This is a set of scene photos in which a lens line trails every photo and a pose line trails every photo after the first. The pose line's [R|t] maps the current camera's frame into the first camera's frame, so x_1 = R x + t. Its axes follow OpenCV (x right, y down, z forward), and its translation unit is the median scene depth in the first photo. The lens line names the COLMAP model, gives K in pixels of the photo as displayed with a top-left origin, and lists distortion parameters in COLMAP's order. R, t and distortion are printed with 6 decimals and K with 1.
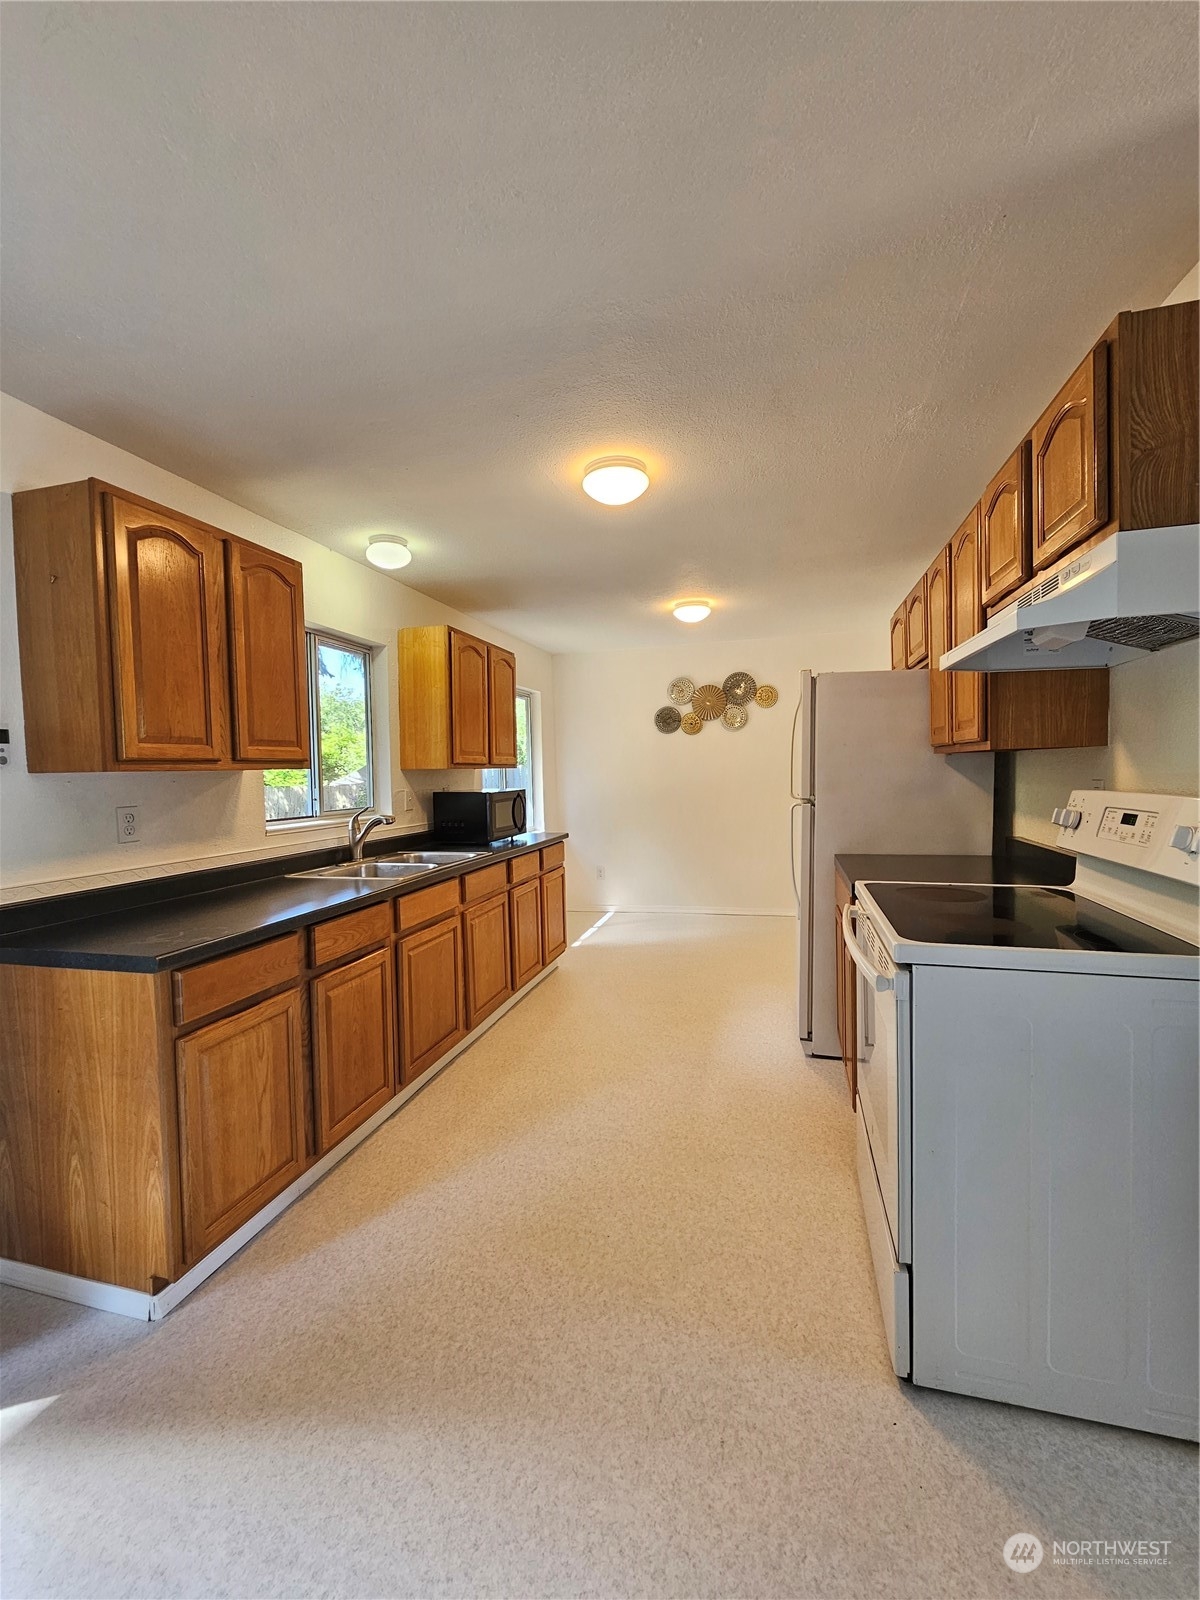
lens RADIAL K [[653.1, 0, 600.4], [0, 653.1, 793.8], [0, 0, 1]] dist [0.000205, -0.002698]
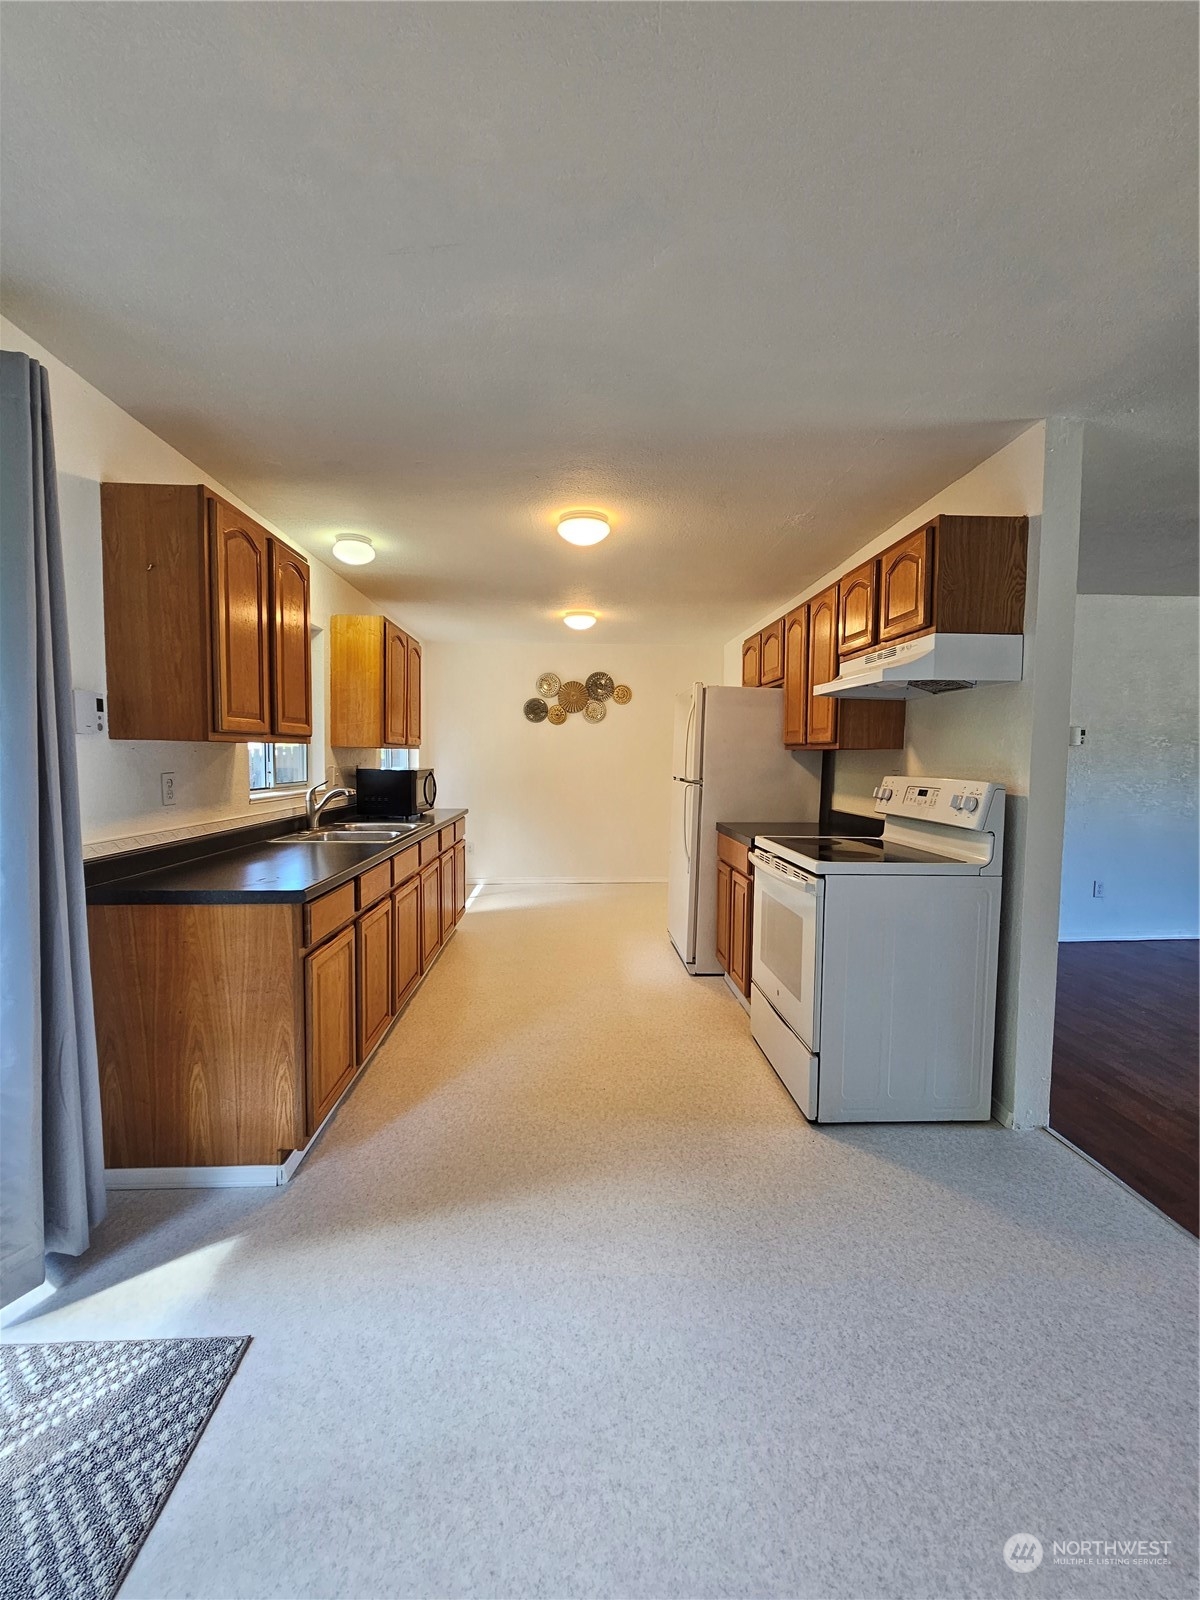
lens RADIAL K [[653.1, 0, 600.4], [0, 653.1, 793.8], [0, 0, 1]] dist [0.000205, -0.002698]
pose [[0.951580, 0.014335, 0.307068, -0.319329], [-0.020628, 0.999638, 0.017257, 0.018360], [-0.306709, -0.022756, 0.951531, -0.227450]]
